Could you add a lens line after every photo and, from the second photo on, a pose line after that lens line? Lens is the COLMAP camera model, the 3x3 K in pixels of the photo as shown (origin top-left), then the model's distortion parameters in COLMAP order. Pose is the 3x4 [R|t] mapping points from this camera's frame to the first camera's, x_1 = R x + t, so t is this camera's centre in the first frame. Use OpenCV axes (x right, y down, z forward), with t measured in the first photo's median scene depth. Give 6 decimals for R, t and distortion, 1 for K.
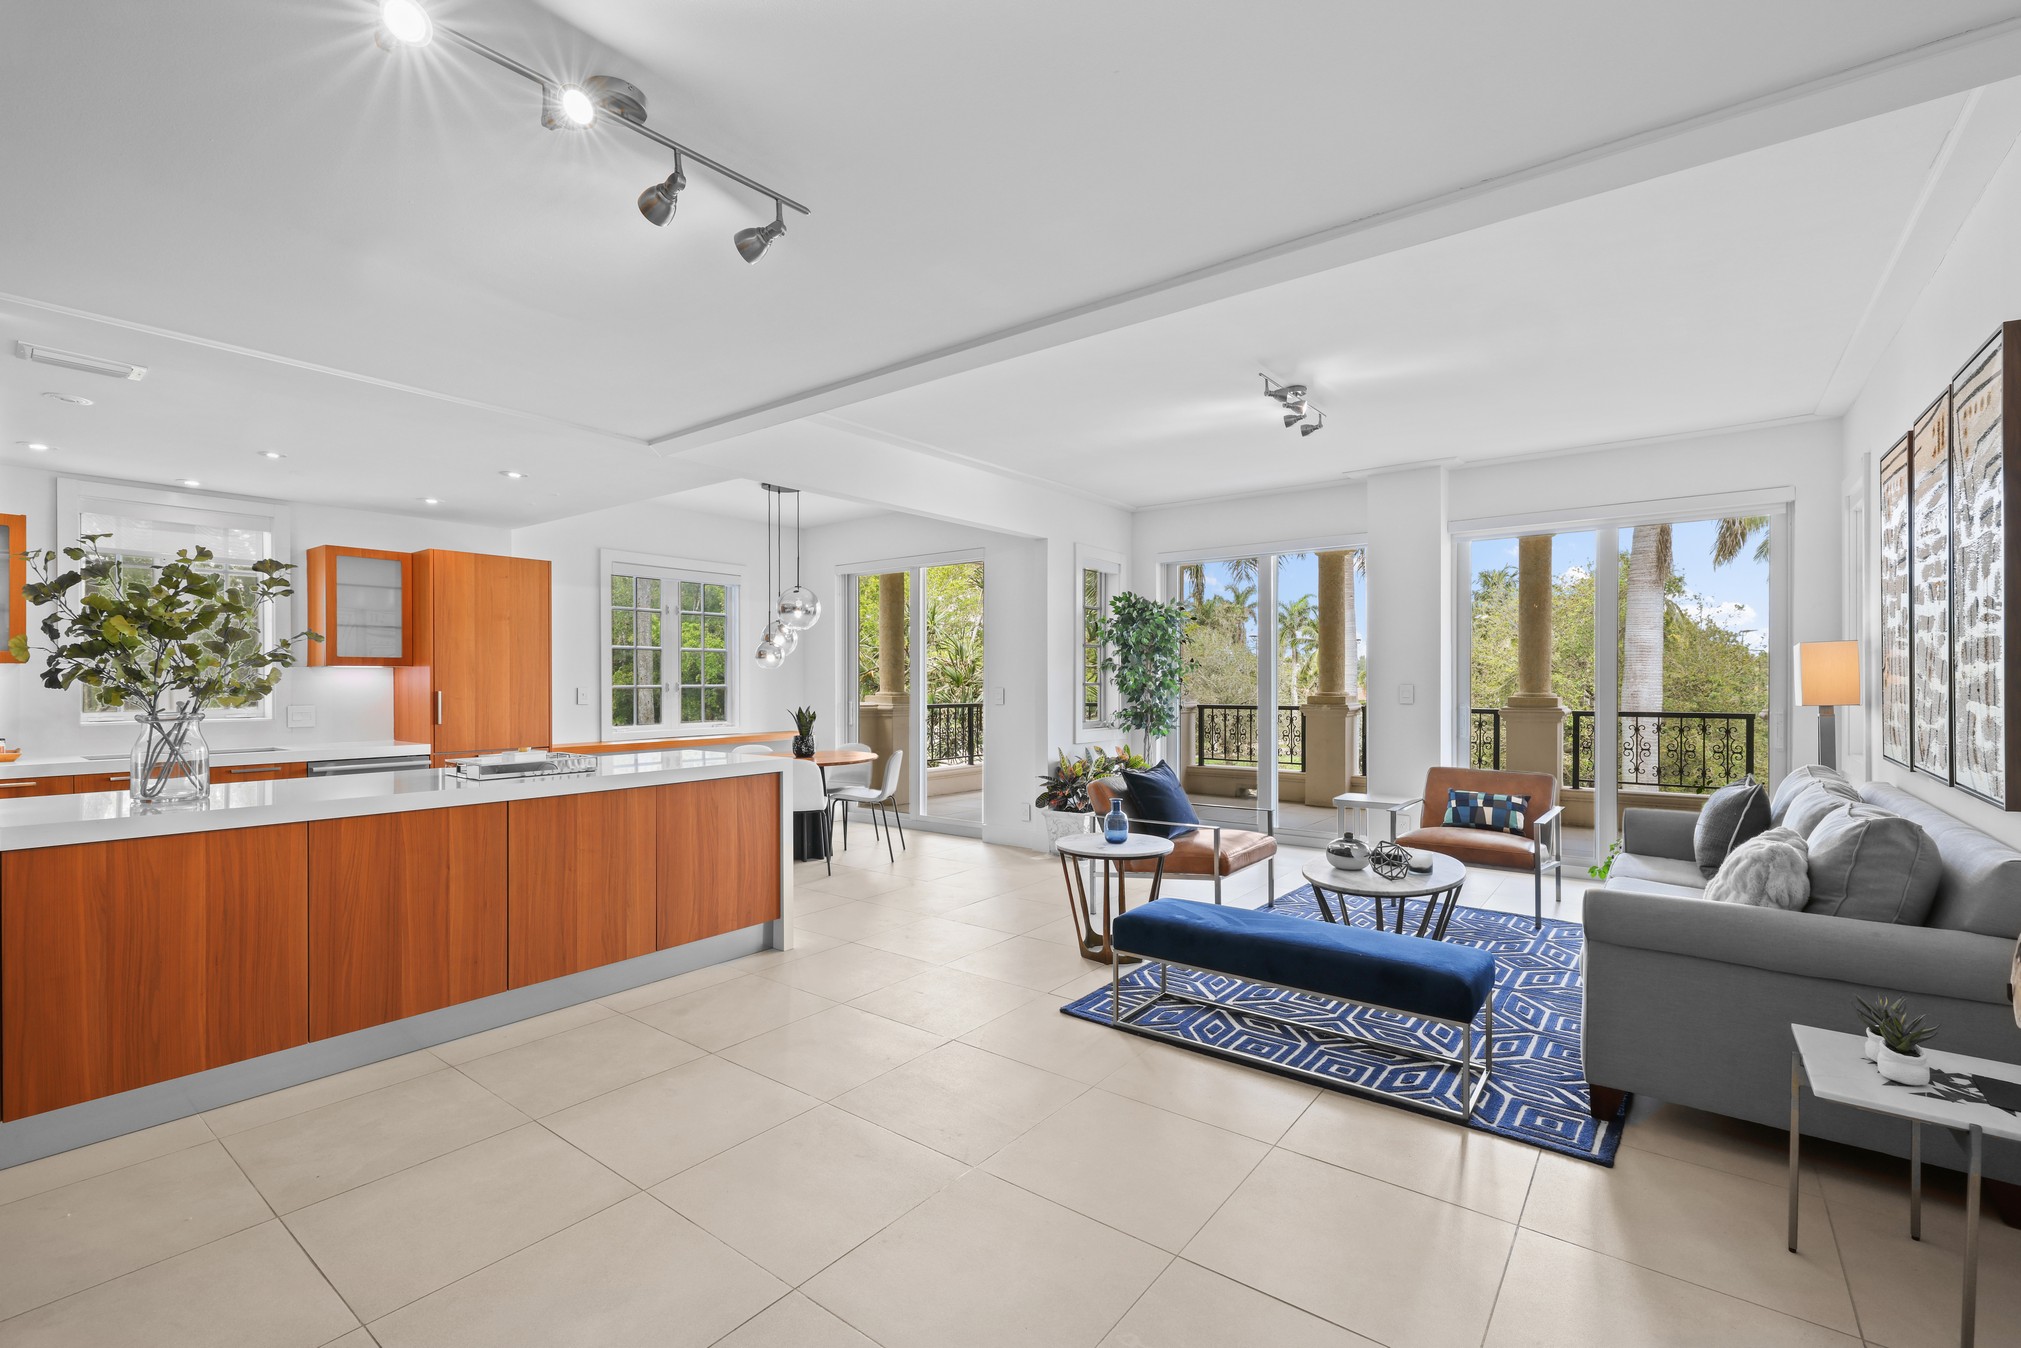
lens RADIAL K [[897.7, 0, 992.8], [0, 897.7, 682.1], [0, 0, 1]] dist [-0.005031, -0.000830]
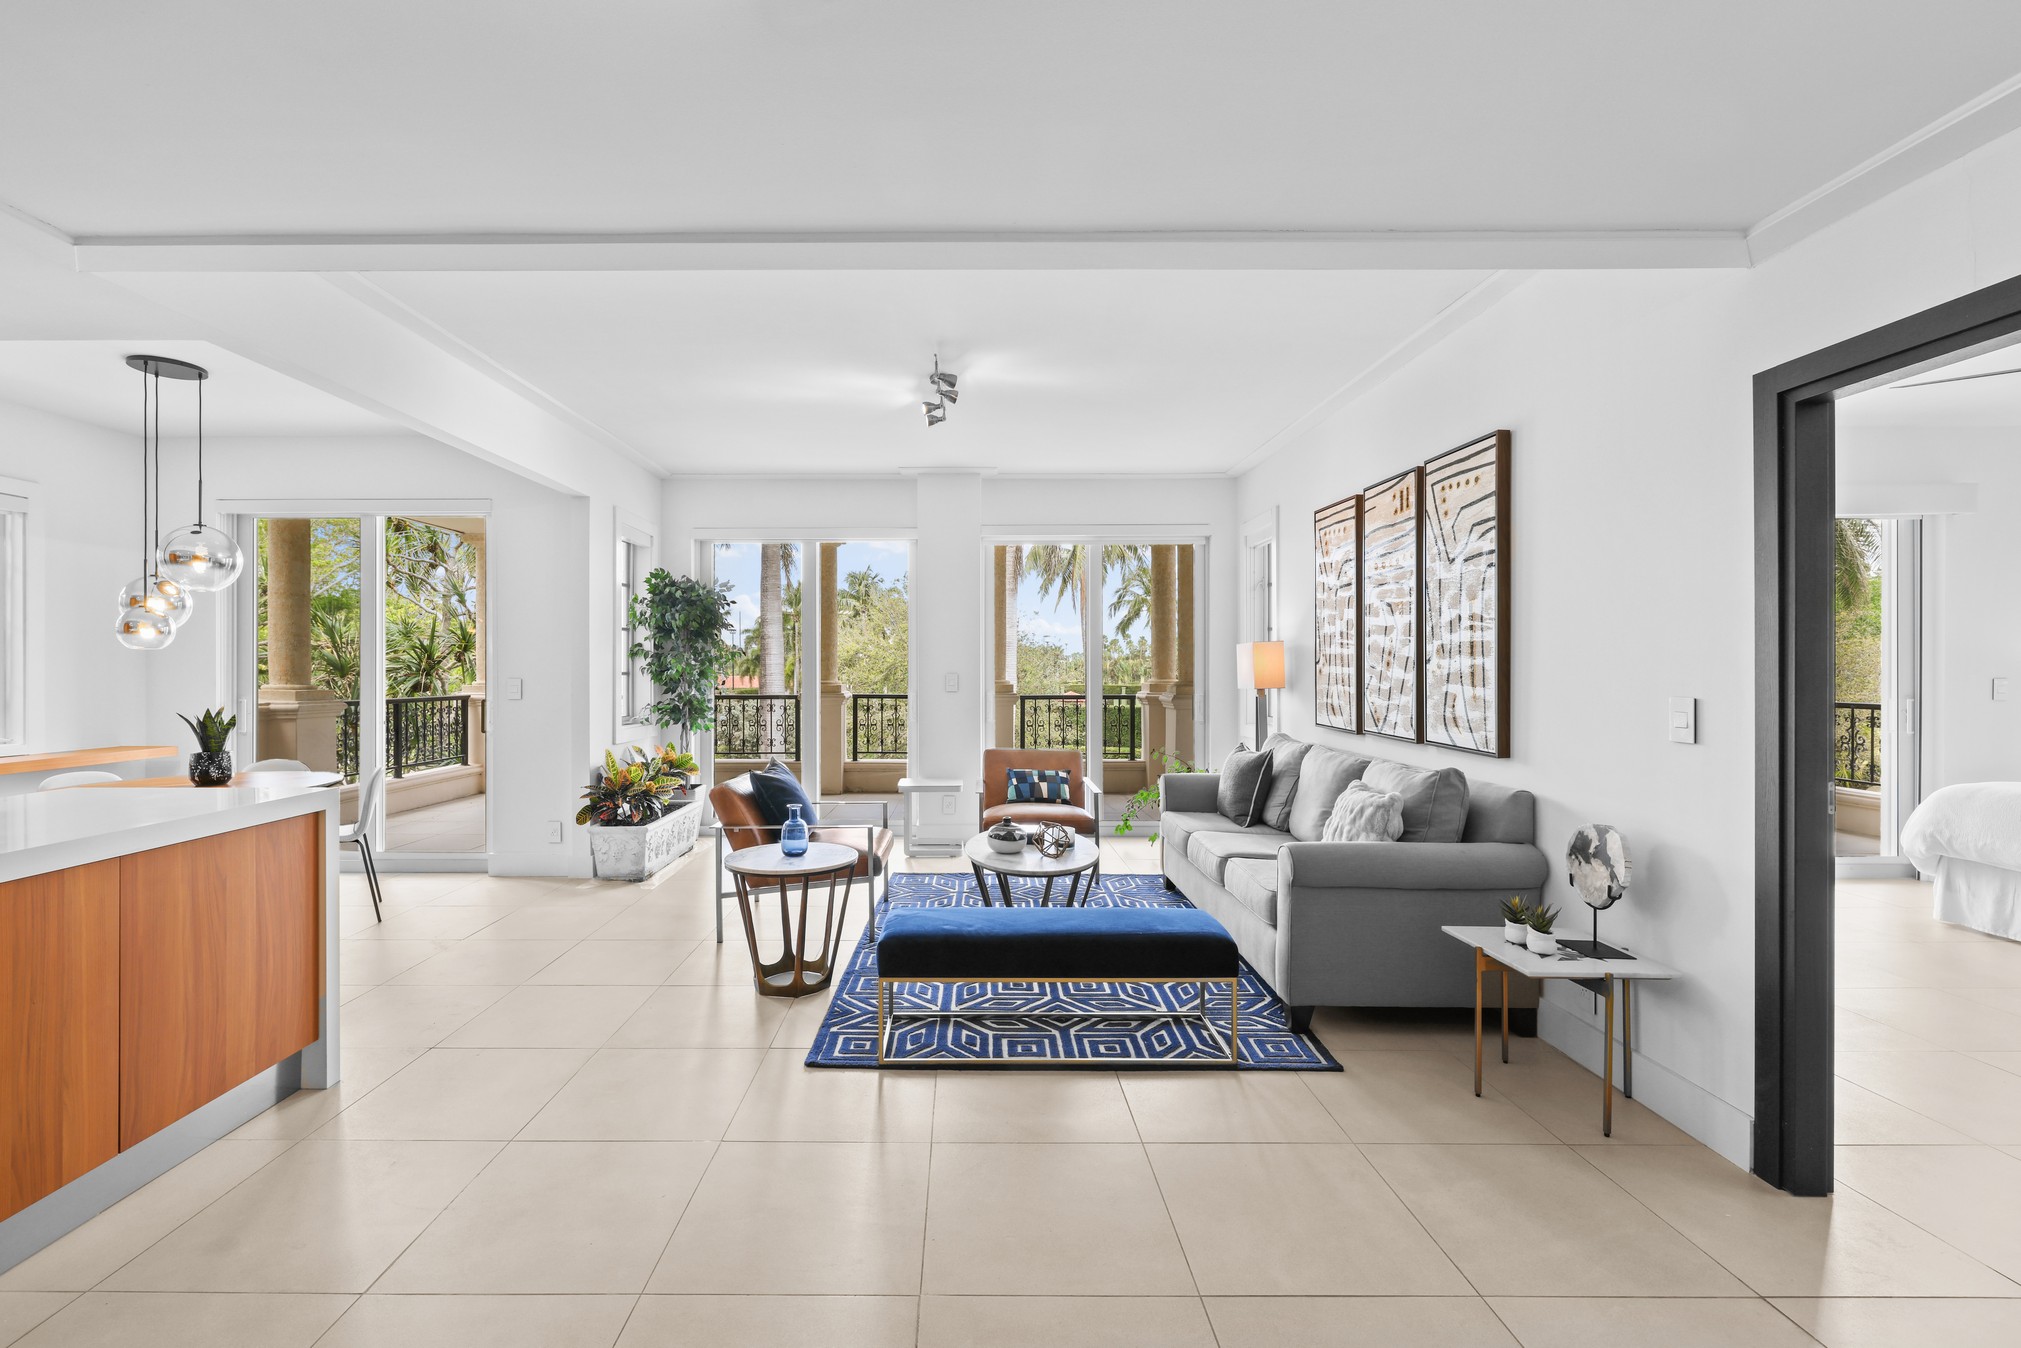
lens RADIAL K [[897.7, 0, 993.4], [0, 897.7, 668.5], [0, 0, 1]] dist [-0.005031, -0.000830]
pose [[0.783734, 0.001998, 0.621093, -0.260311], [-0.000497, 0.999997, -0.002590, -0.000646], [-0.621096, 0.001721, 0.783733, 0.201252]]
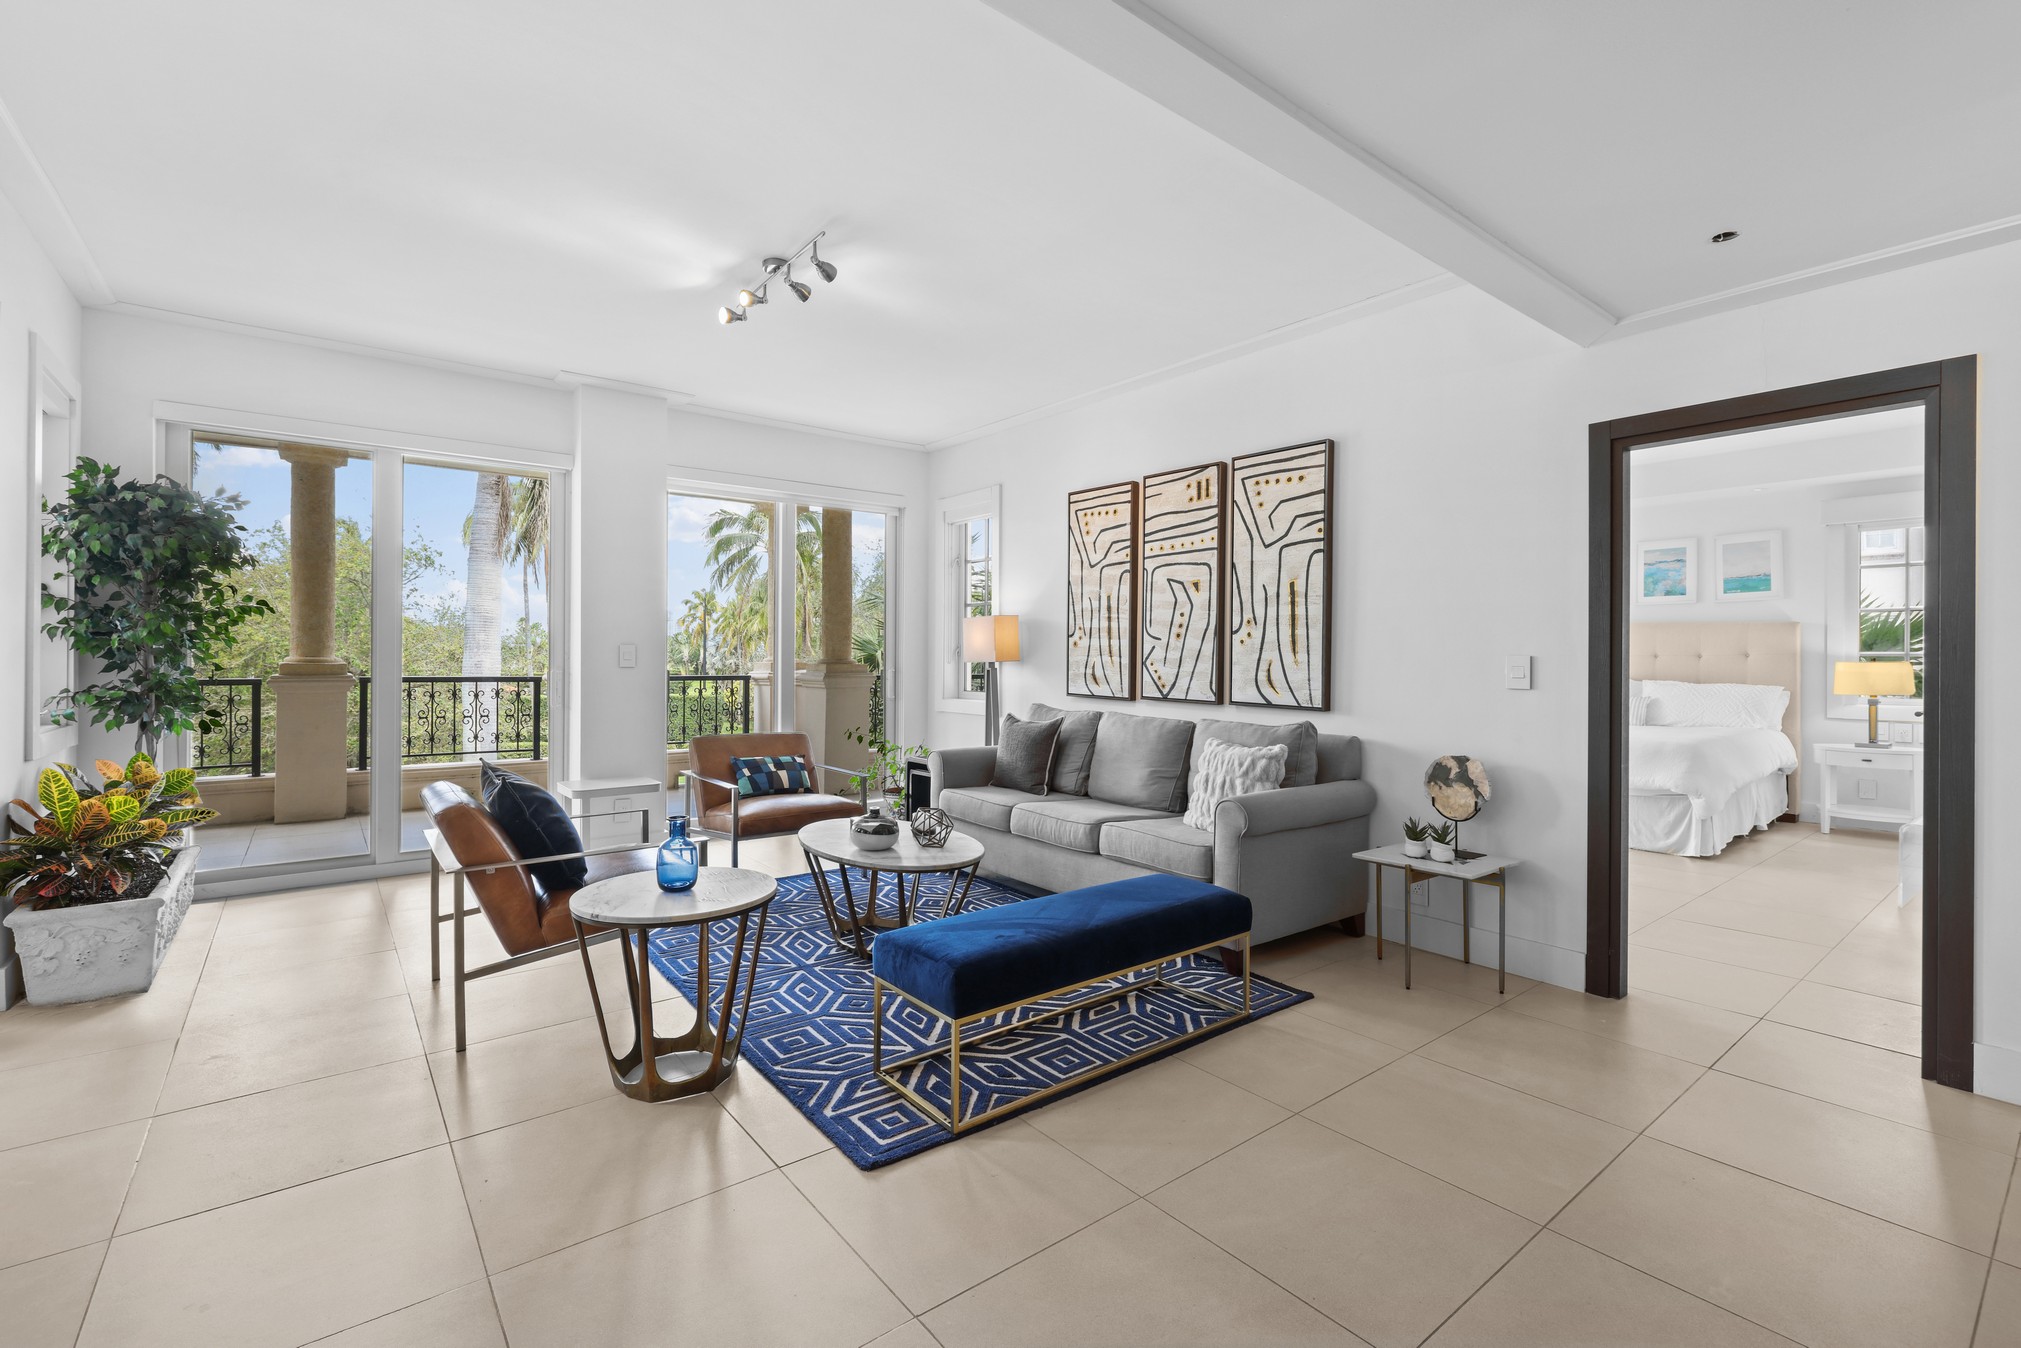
lens RADIAL K [[870.4, 0, 1054.5], [0, 870.4, 658.8], [0, 0, 1]] dist [-0.002270, 0.000335]
pose [[0.222645, 0.000759, 0.974899, -0.394004], [-0.004138, 0.999991, 0.000167, 0.022583], [-0.974891, -0.004072, 0.222646, 0.647773]]
